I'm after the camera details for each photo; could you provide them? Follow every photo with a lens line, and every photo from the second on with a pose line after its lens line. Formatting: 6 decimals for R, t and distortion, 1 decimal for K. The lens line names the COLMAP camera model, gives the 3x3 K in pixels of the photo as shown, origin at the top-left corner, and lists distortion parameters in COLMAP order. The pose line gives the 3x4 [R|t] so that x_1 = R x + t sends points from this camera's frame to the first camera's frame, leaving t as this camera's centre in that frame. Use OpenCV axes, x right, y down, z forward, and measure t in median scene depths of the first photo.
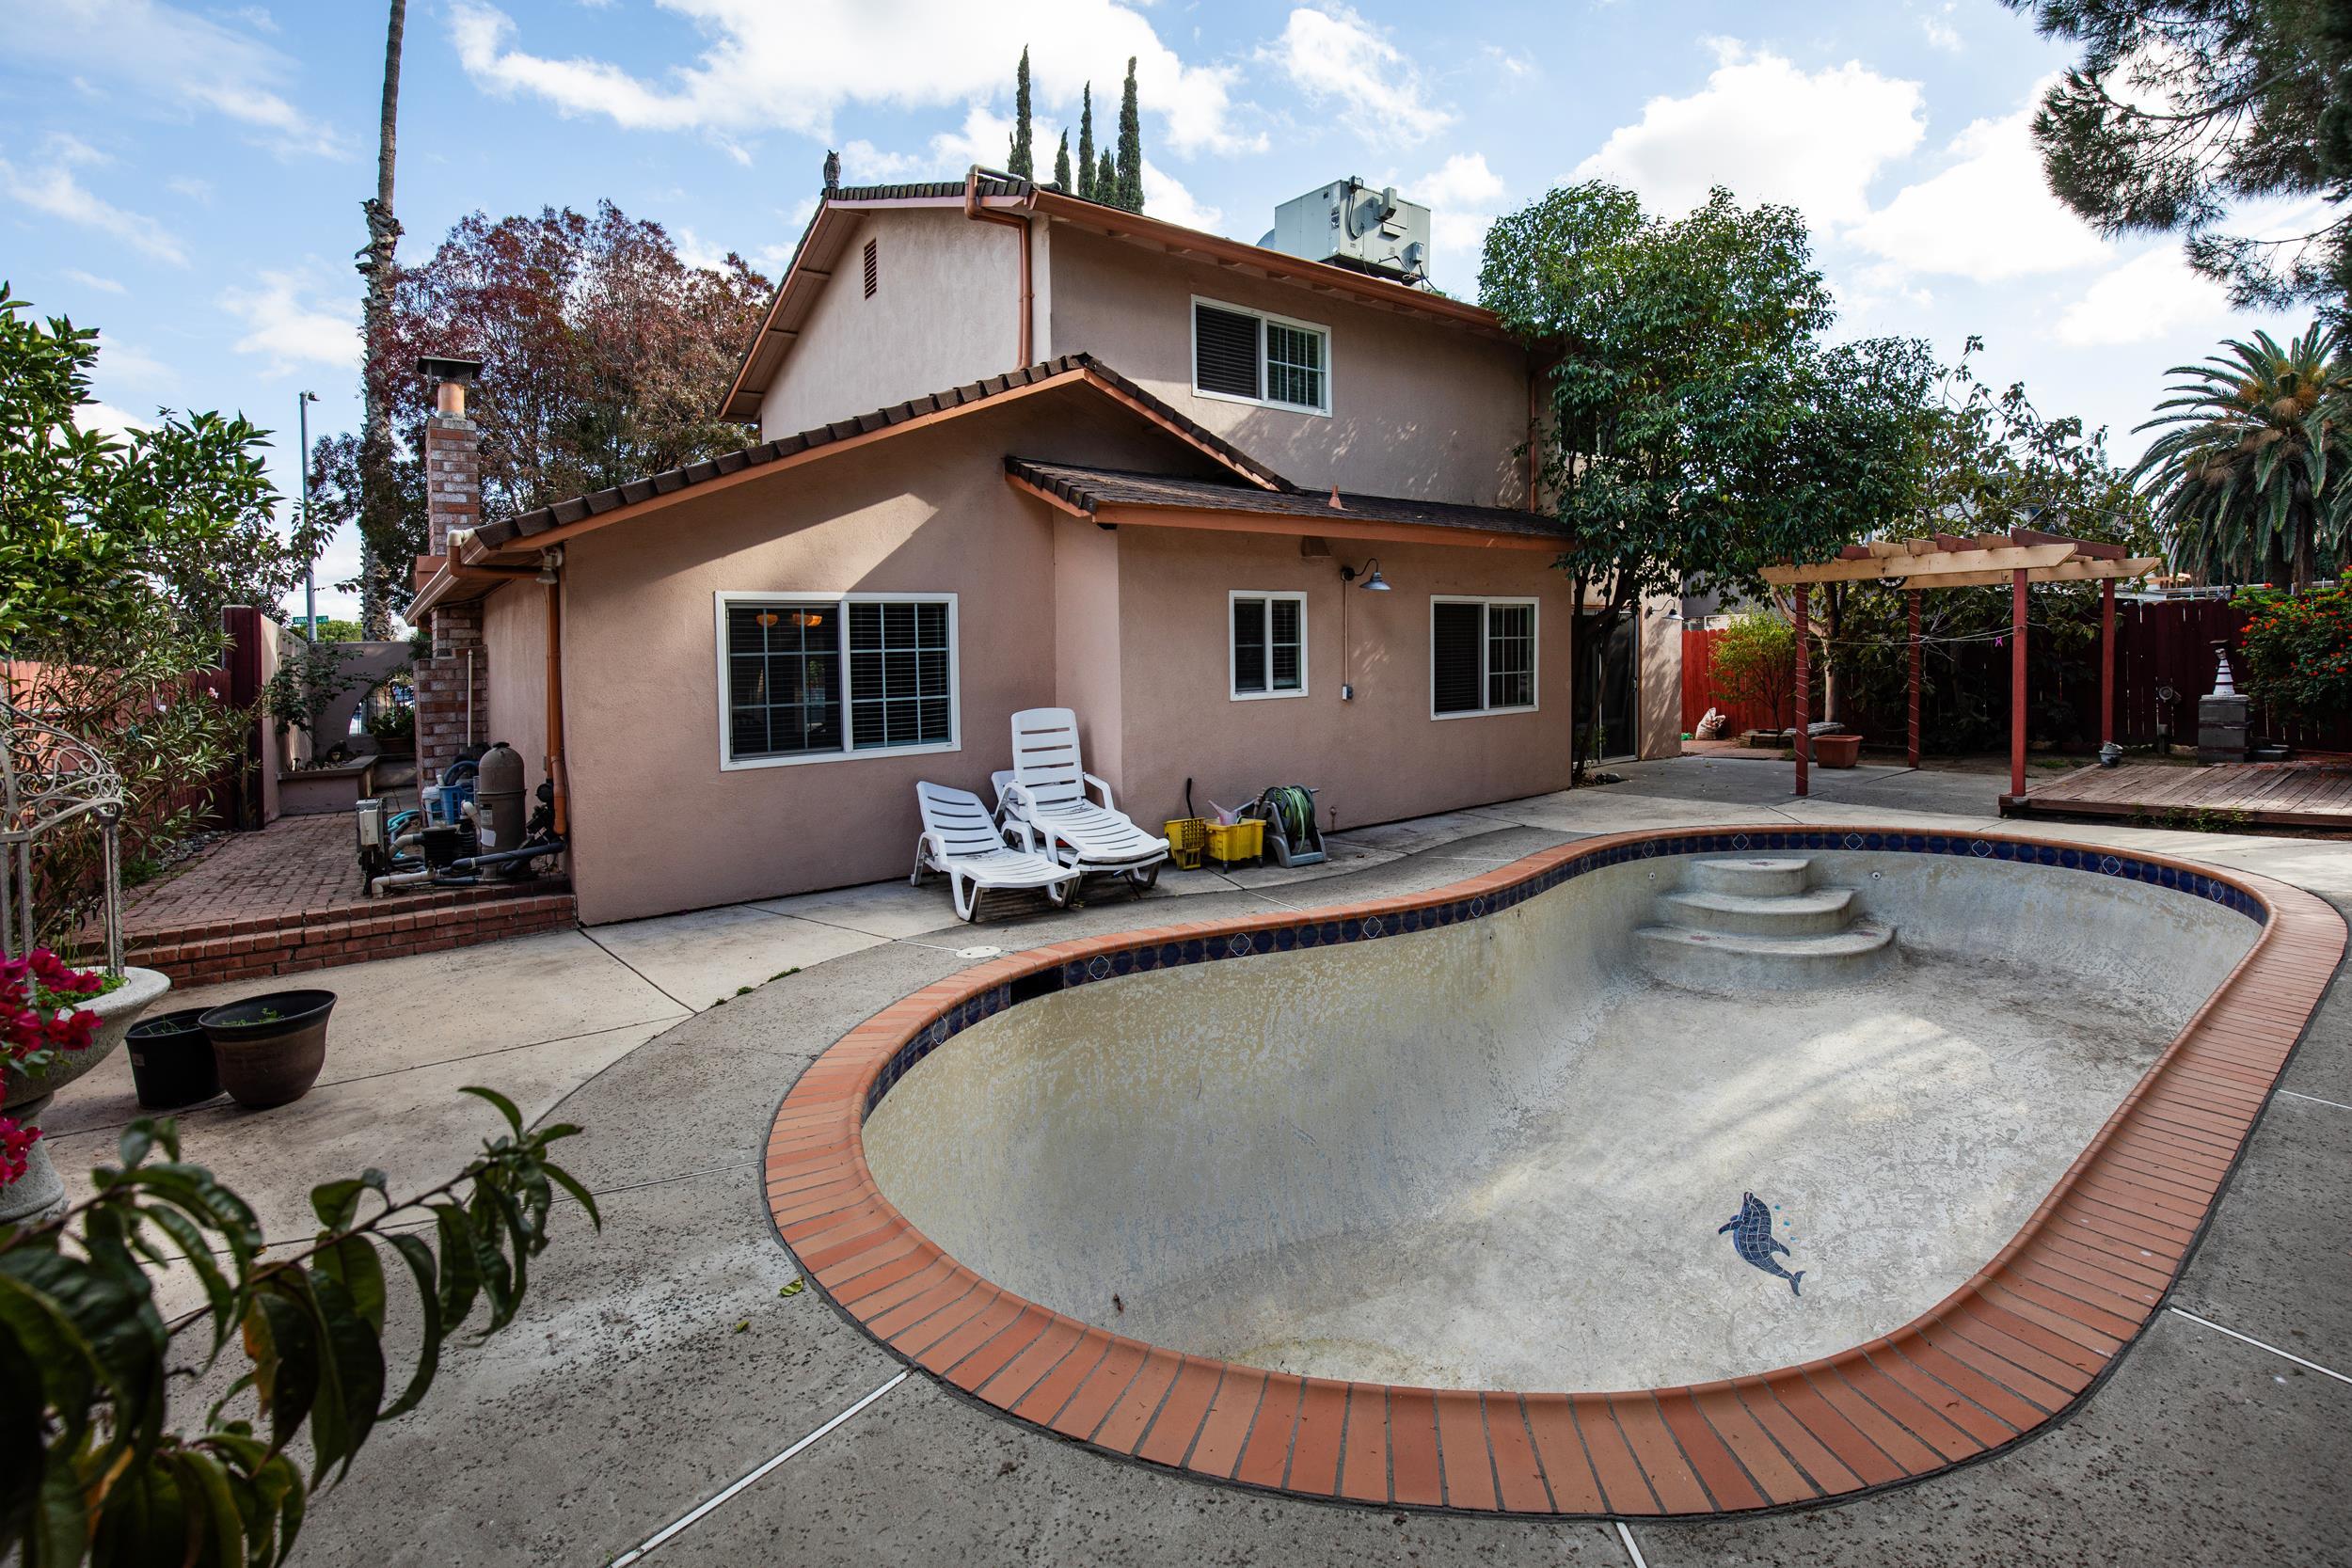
lens RADIAL K [[1119.9, 0, 1192.5], [0, 1119.9, 698.9], [0, 0, 1]] dist [-0.034190, -0.000524]
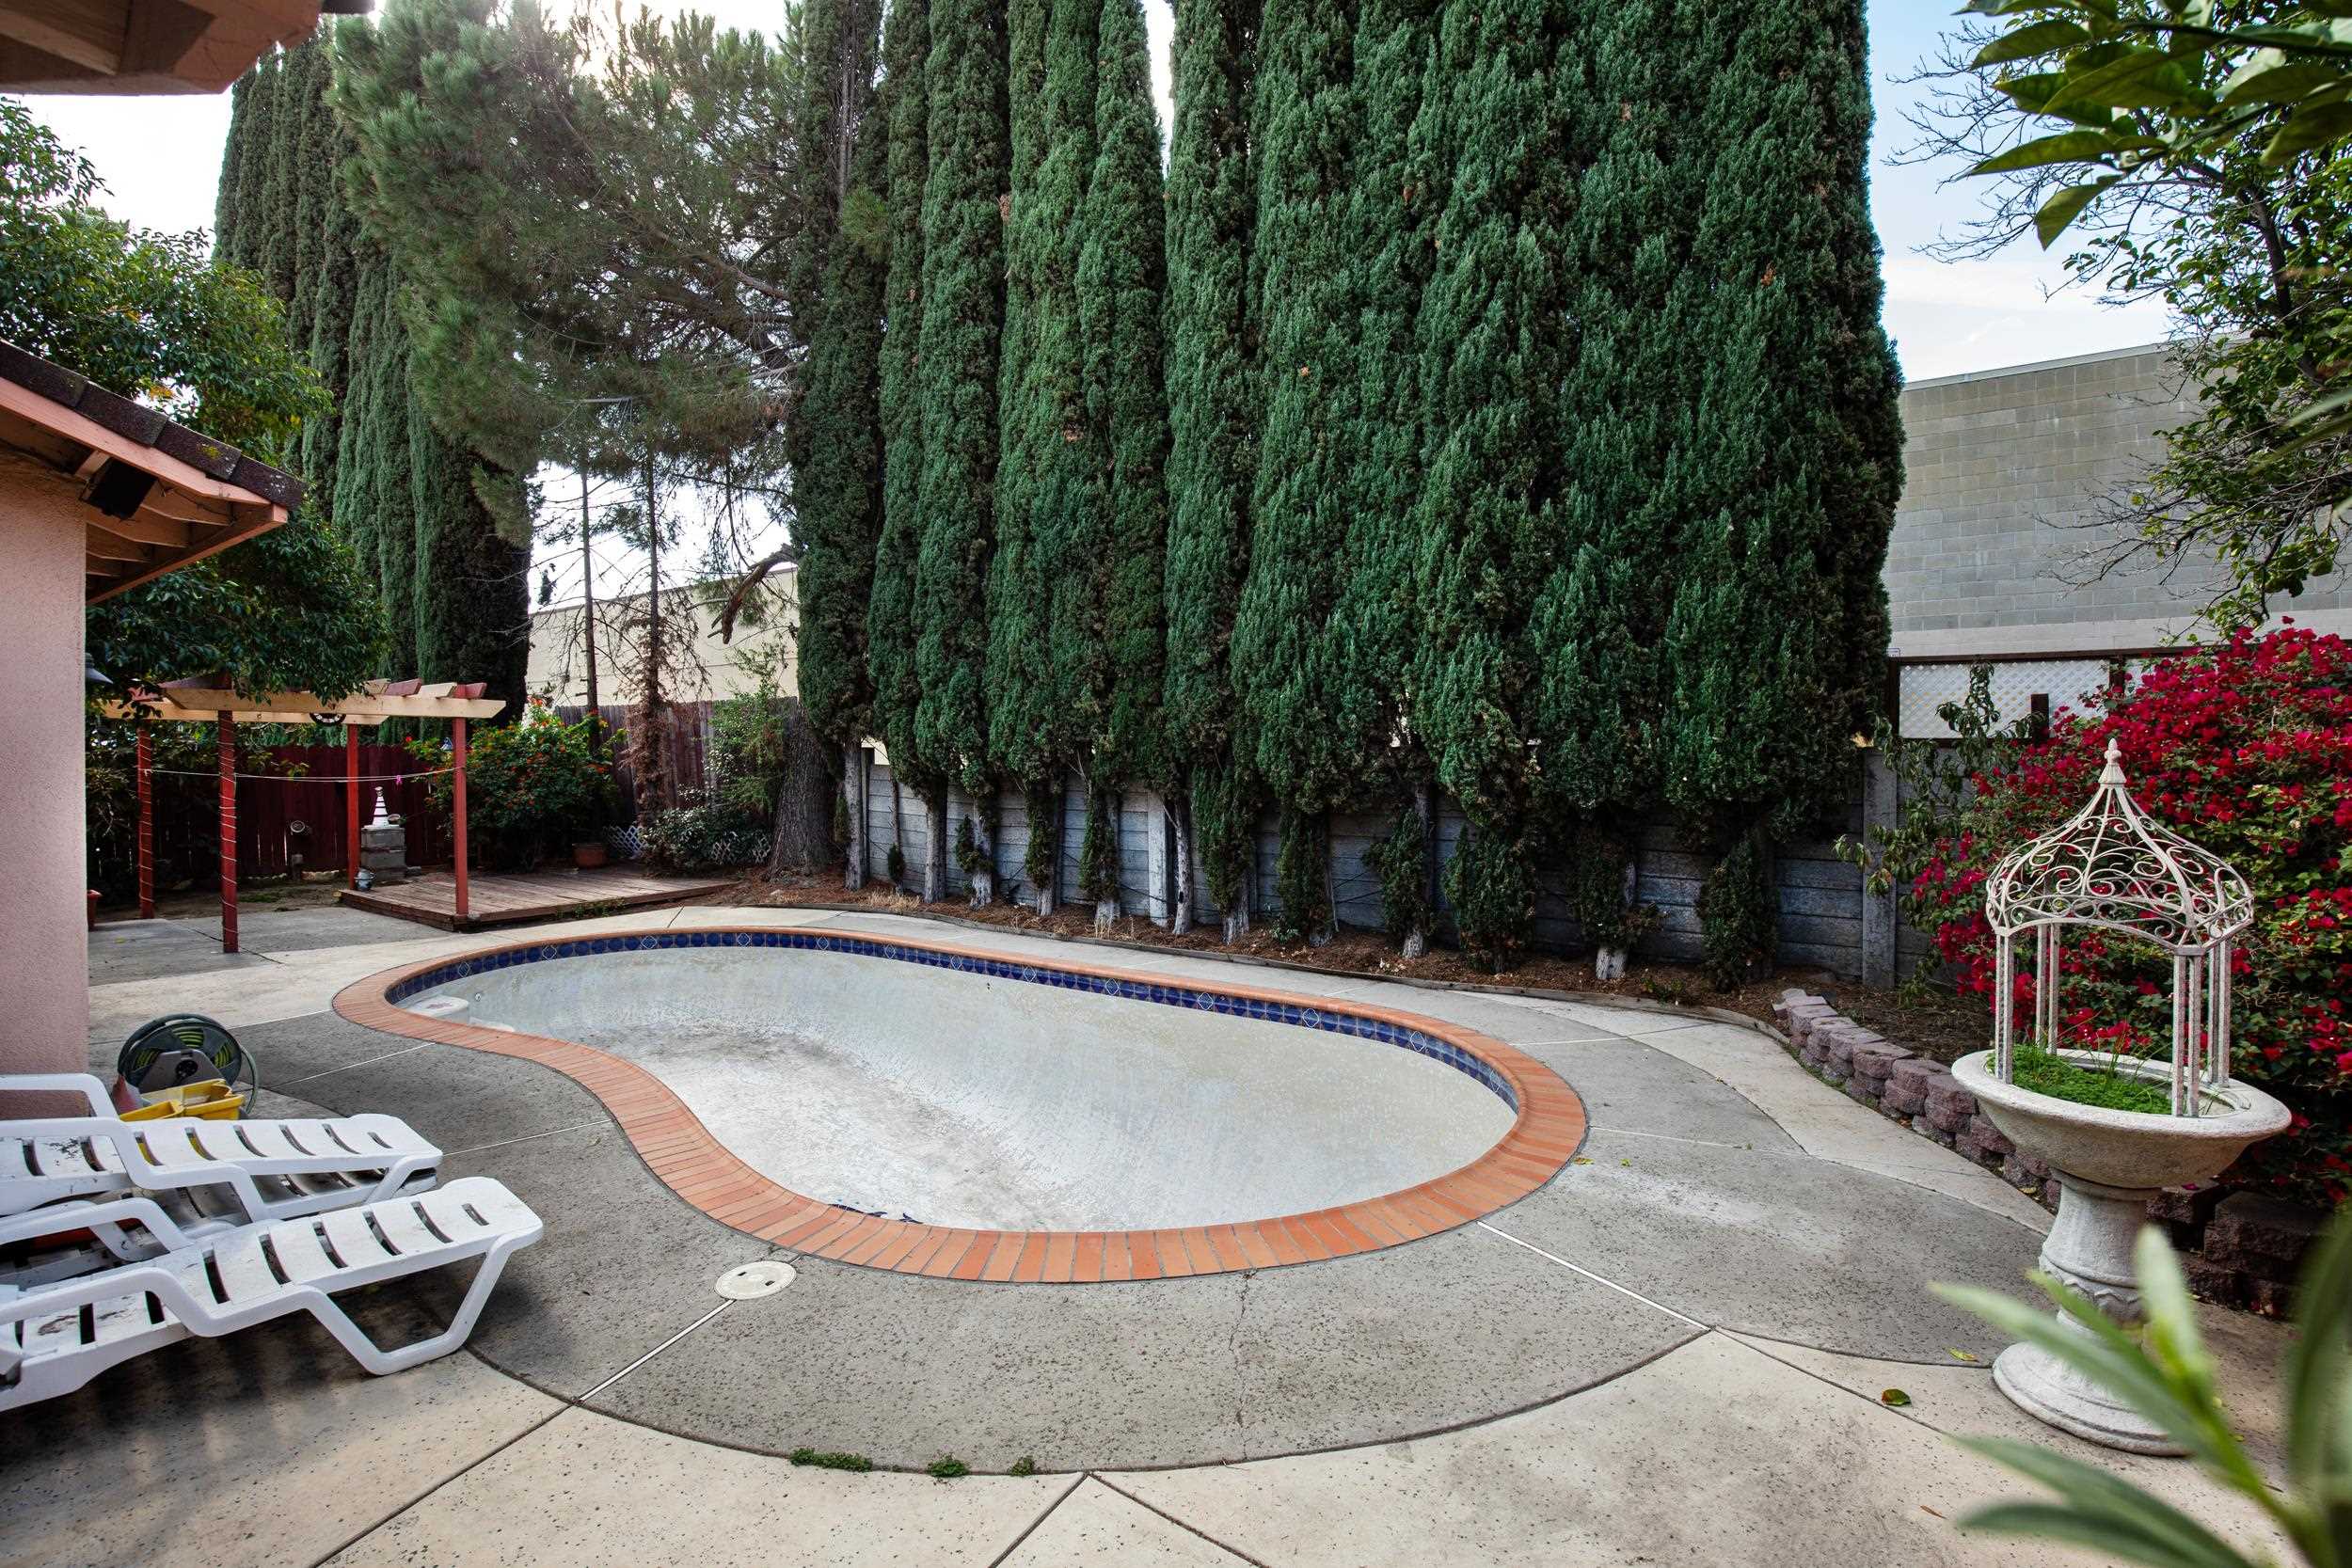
lens RADIAL K [[1077.4, 0, 1184.3], [0, 1077.4, 774.3], [0, 0, 1]] dist [-0.039051, 0.007534]
pose [[-0.275866, 0.017592, 0.961035, -0.533441], [0.044198, 0.999007, -0.005600, -0.021229], [-0.960179, 0.040931, -0.276370, 0.608645]]
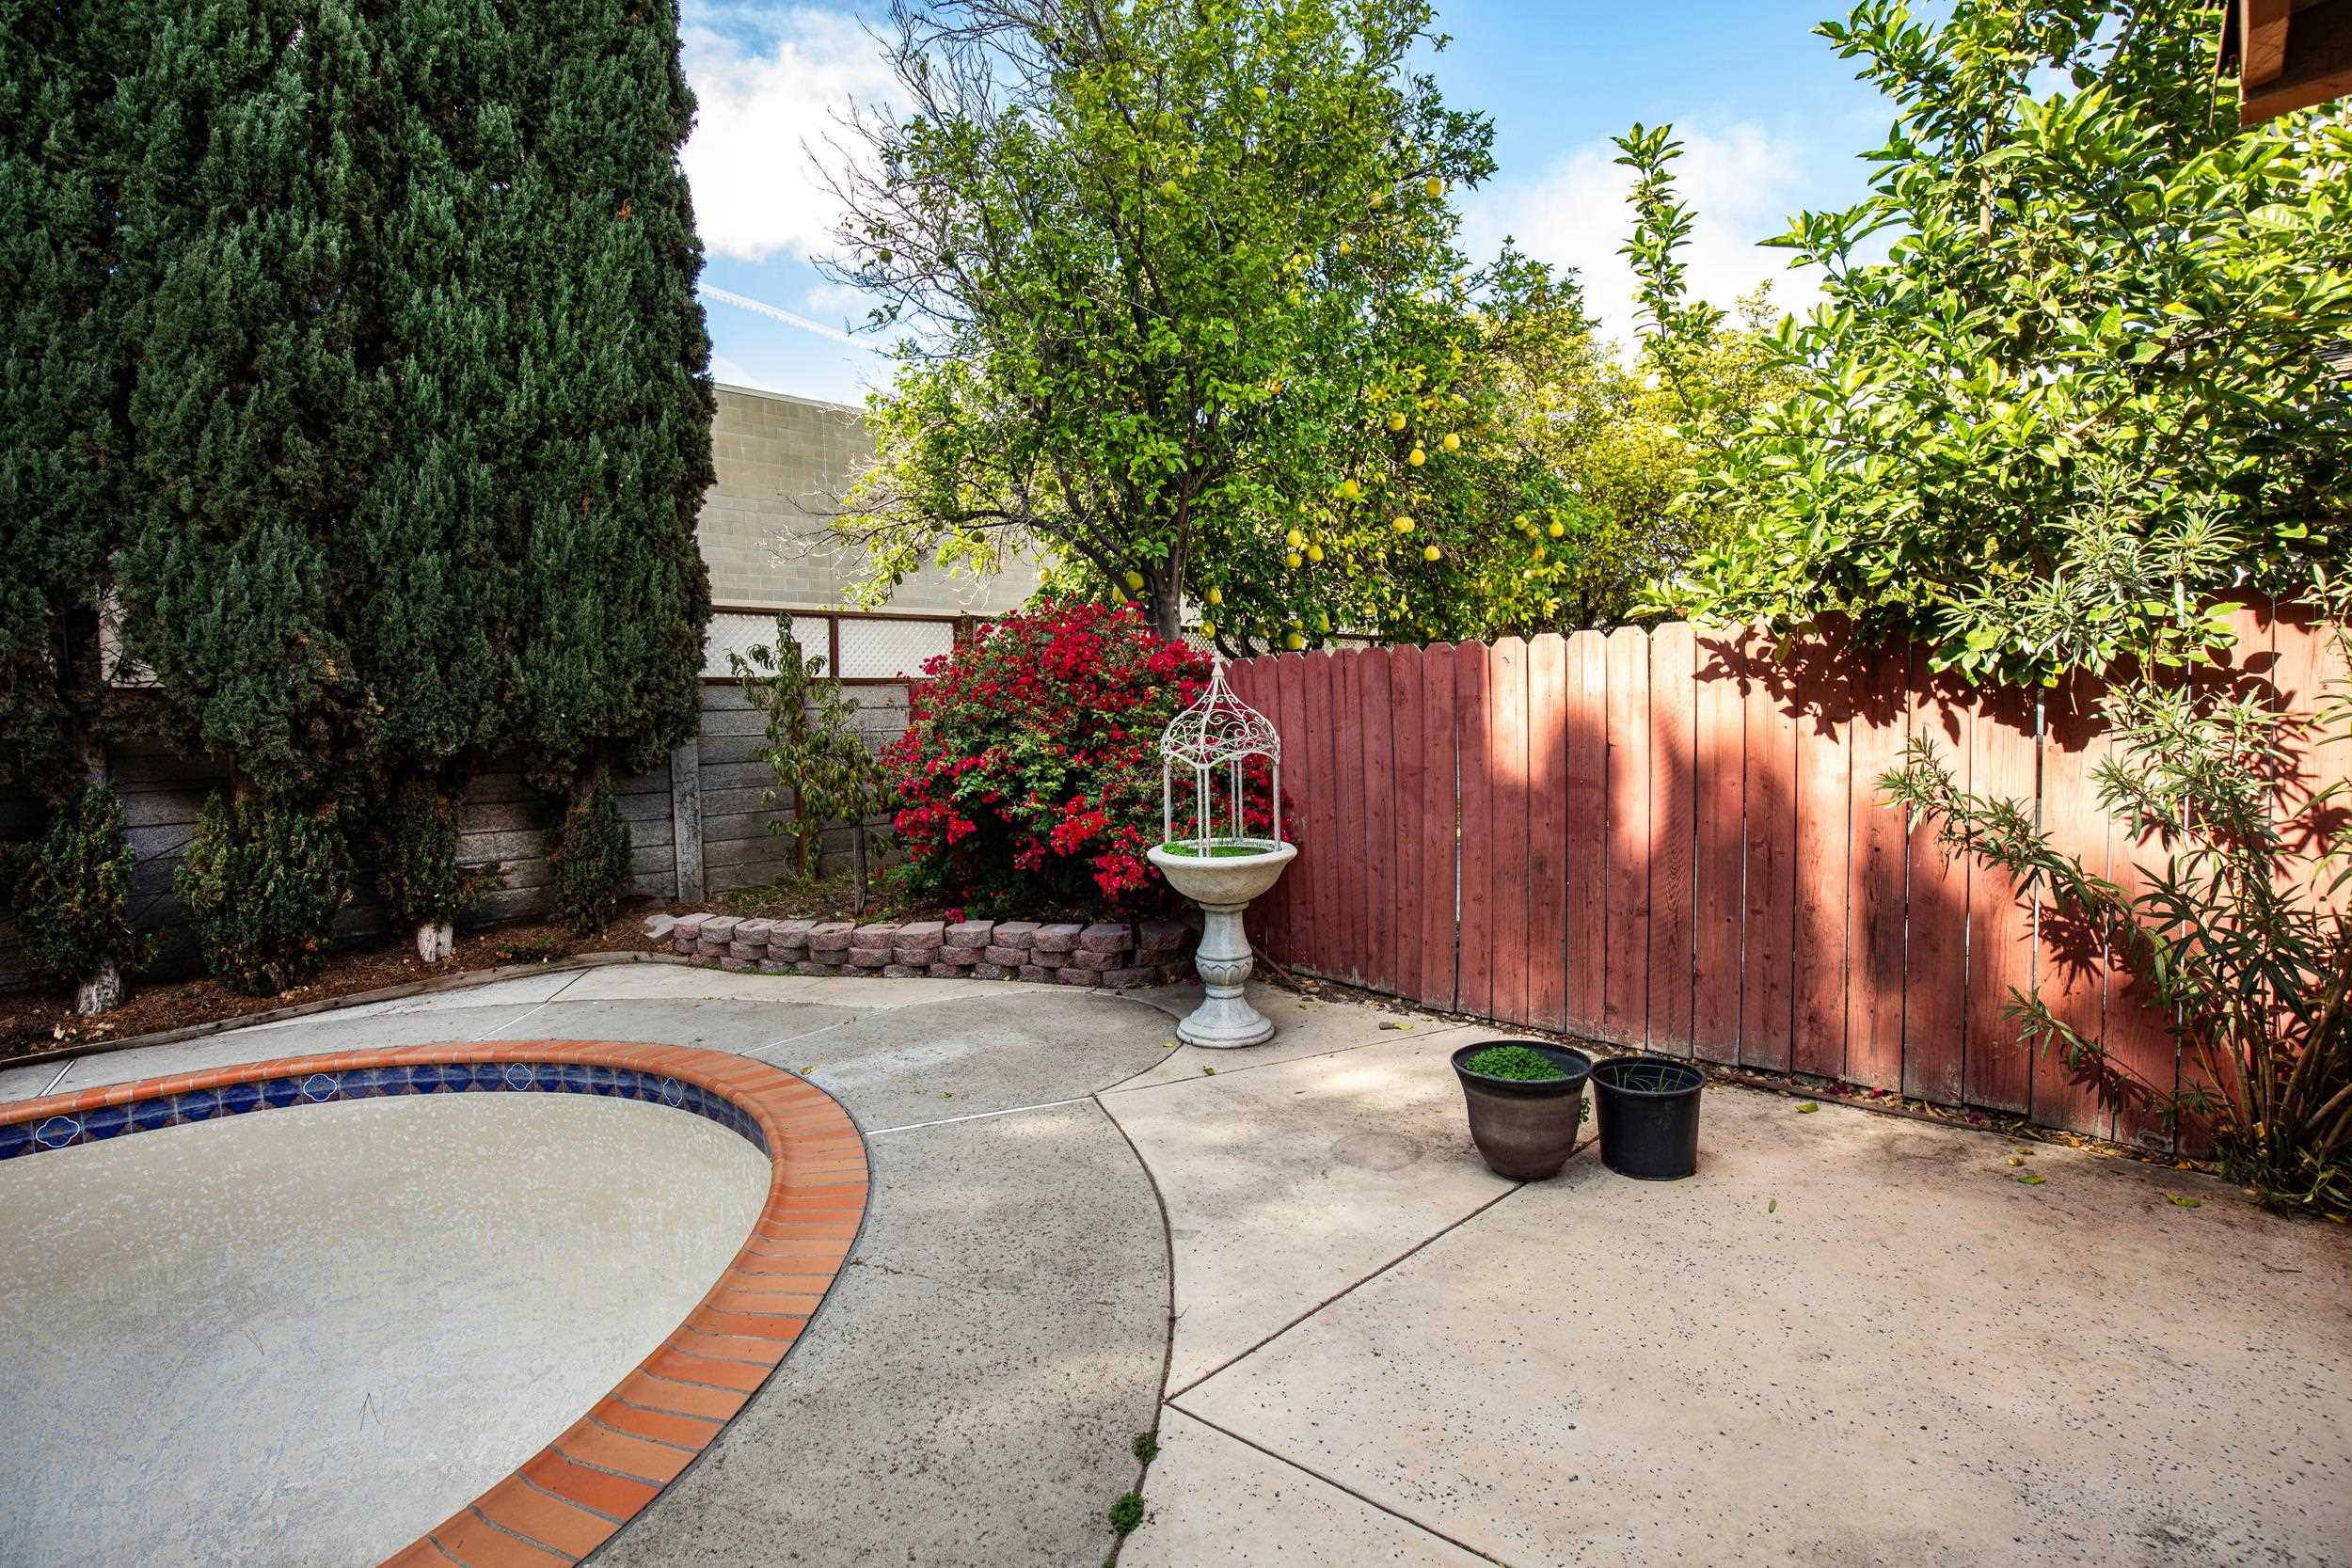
lens RADIAL K [[1077.4, 0, 1184.3], [0, 1077.4, 774.3], [0, 0, 1]] dist [-0.039051, 0.007534]
pose [[-0.992003, 0.069591, -0.105299, -0.239403], [0.058981, 0.993165, 0.100718, -0.014658], [0.111588, 0.093701, -0.989327, 0.804271]]
